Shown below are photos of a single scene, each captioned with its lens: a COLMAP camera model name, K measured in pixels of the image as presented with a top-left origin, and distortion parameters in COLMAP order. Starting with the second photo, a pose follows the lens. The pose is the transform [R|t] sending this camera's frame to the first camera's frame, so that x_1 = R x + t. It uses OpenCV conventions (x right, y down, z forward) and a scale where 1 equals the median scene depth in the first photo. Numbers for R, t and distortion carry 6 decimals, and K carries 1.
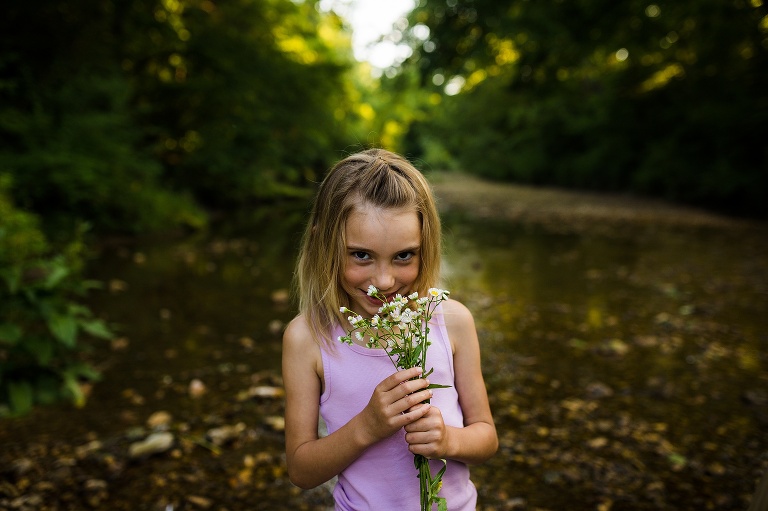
lens RADIAL K [[735.1, 0, 381.1], [0, 735.1, 255.8], [0, 0, 1]] dist [-0.067085, 0.086824]
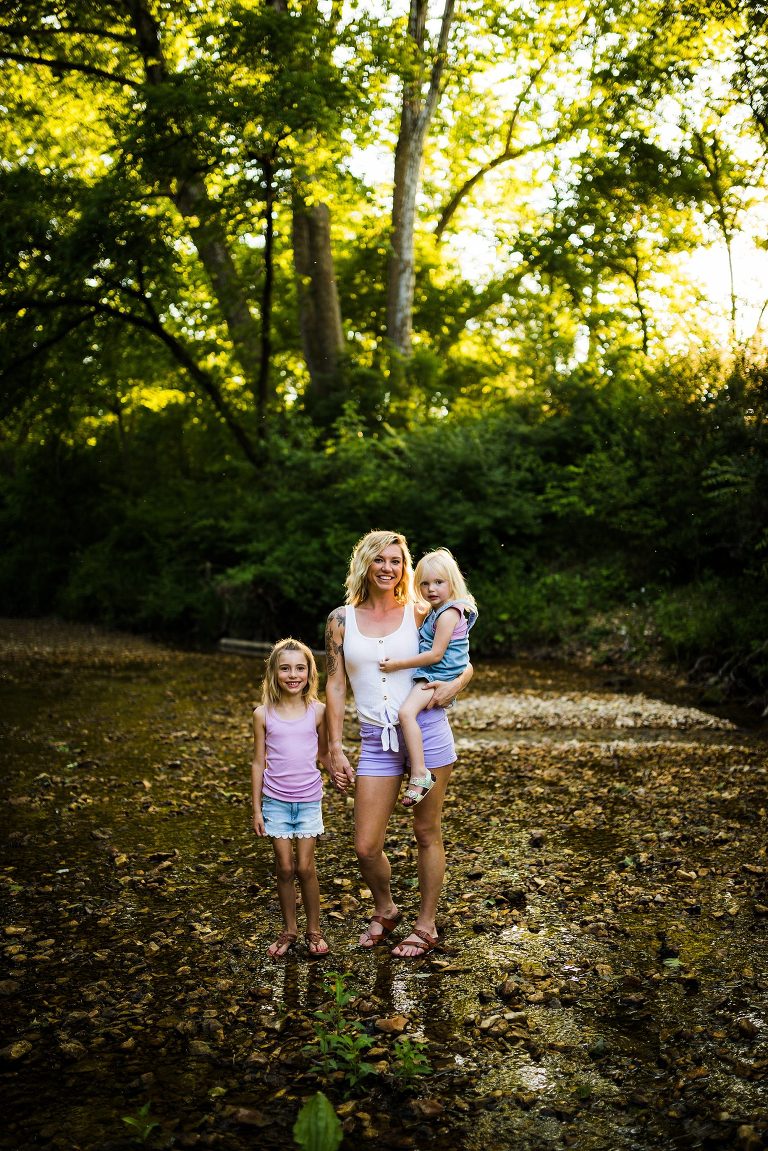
lens RADIAL K [[1145.6, 0, 380.7], [0, 1145.6, 574.2], [0, 0, 1]] dist [-0.074518, 0.129046]
pose [[0.832520, -0.017530, 0.553717, -0.026390], [0.081014, 0.992607, -0.090381, -0.002486], [-0.548039, 0.120103, 0.827786, -0.218116]]
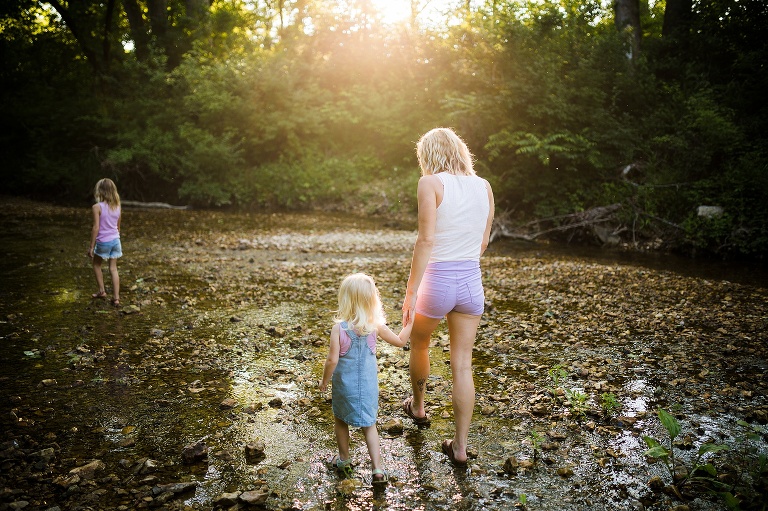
lens RADIAL K [[731.8, 0, 380.2], [0, 731.8, 254.6], [0, 0, 1]] dist [-0.065600, 0.092478]
pose [[0.587541, -0.106726, 0.802125, -0.205141], [0.085499, 0.993903, 0.069617, -0.016011], [-0.804665, 0.027678, 0.593084, -0.106667]]
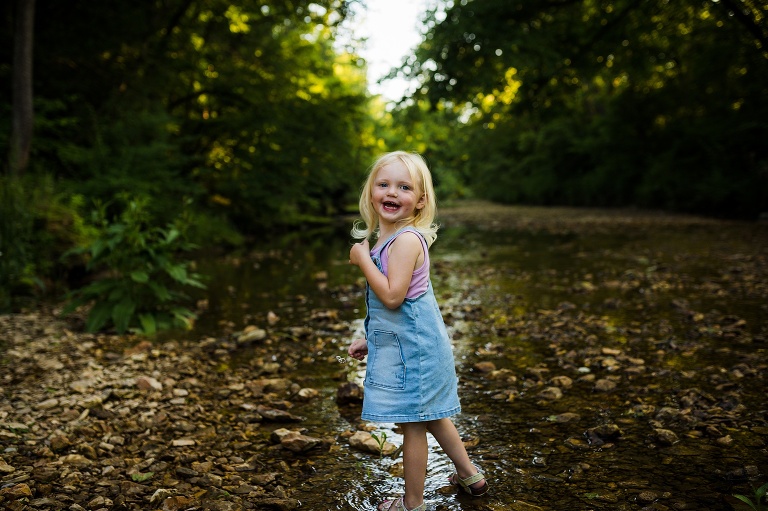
lens RADIAL K [[731.8, 0, 380.2], [0, 731.8, 254.6], [0, 0, 1]] dist [-0.065600, 0.092478]
pose [[0.999016, -0.036257, -0.025543, -0.003612], [0.035002, 0.998234, -0.048002, 0.044516], [0.027238, 0.047060, 0.998521, -0.117385]]
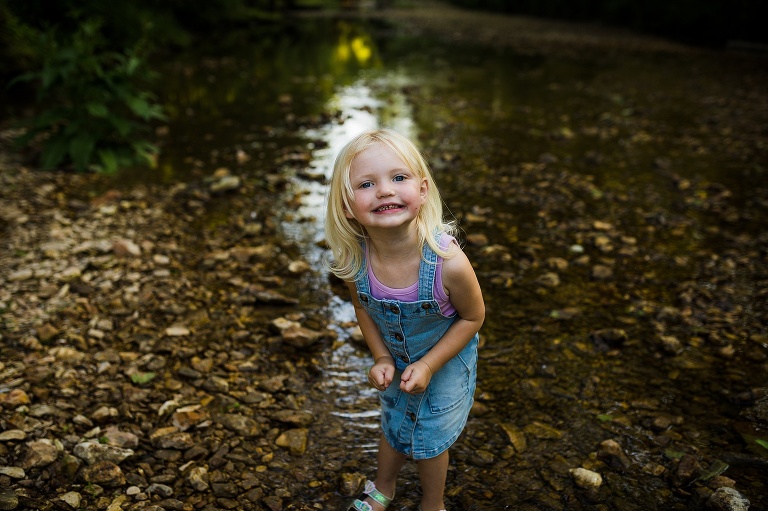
lens RADIAL K [[735.1, 0, 381.1], [0, 735.1, 255.8], [0, 0, 1]] dist [-0.067085, 0.086824]
pose [[0.998917, 0.000482, 0.046533, -0.021265], [-0.010859, 0.974755, 0.223013, 0.019793], [-0.045251, -0.223276, 0.973704, -0.101713]]
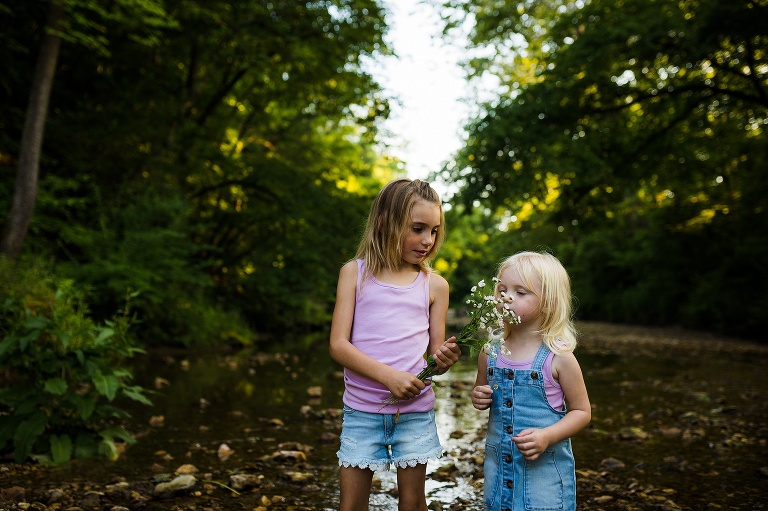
lens RADIAL K [[735.1, 0, 381.1], [0, 735.1, 255.8], [0, 0, 1]] dist [-0.067085, 0.086824]
pose [[0.997412, 0.016746, -0.069926, 0.013489], [-0.029496, 0.982200, -0.185508, 0.030675], [0.065575, 0.187091, 0.980152, -0.021524]]
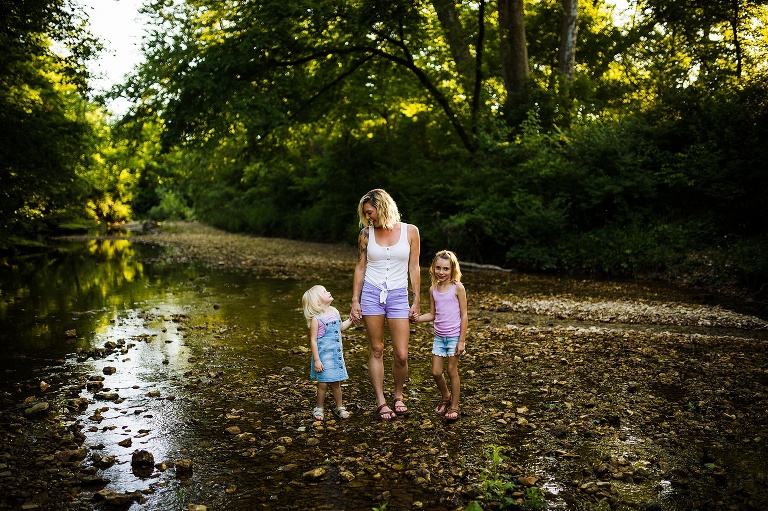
lens RADIAL K [[731.8, 0, 380.2], [0, 731.8, 254.6], [0, 0, 1]] dist [-0.065600, 0.092478]
pose [[0.937534, -0.010974, 0.347720, -0.035335], [0.032968, 0.997807, -0.057399, 0.003485], [-0.346328, 0.065277, 0.935840, -0.248001]]
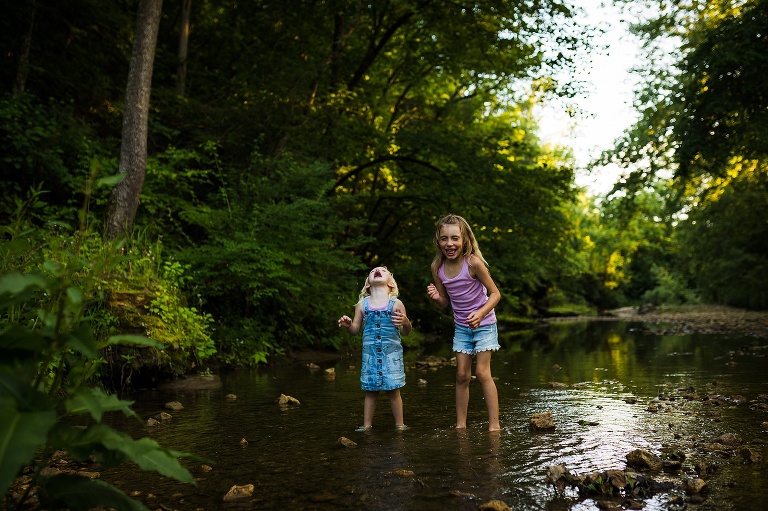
lens RADIAL K [[748.6, 0, 378.8], [0, 748.6, 253.6], [0, 0, 1]] dist [-0.065692, 0.091571]
pose [[0.959036, -0.026496, -0.282043, -0.050708], [-0.027770, 0.982028, -0.186680, 0.021912], [0.281920, 0.186865, 0.941064, 0.217419]]
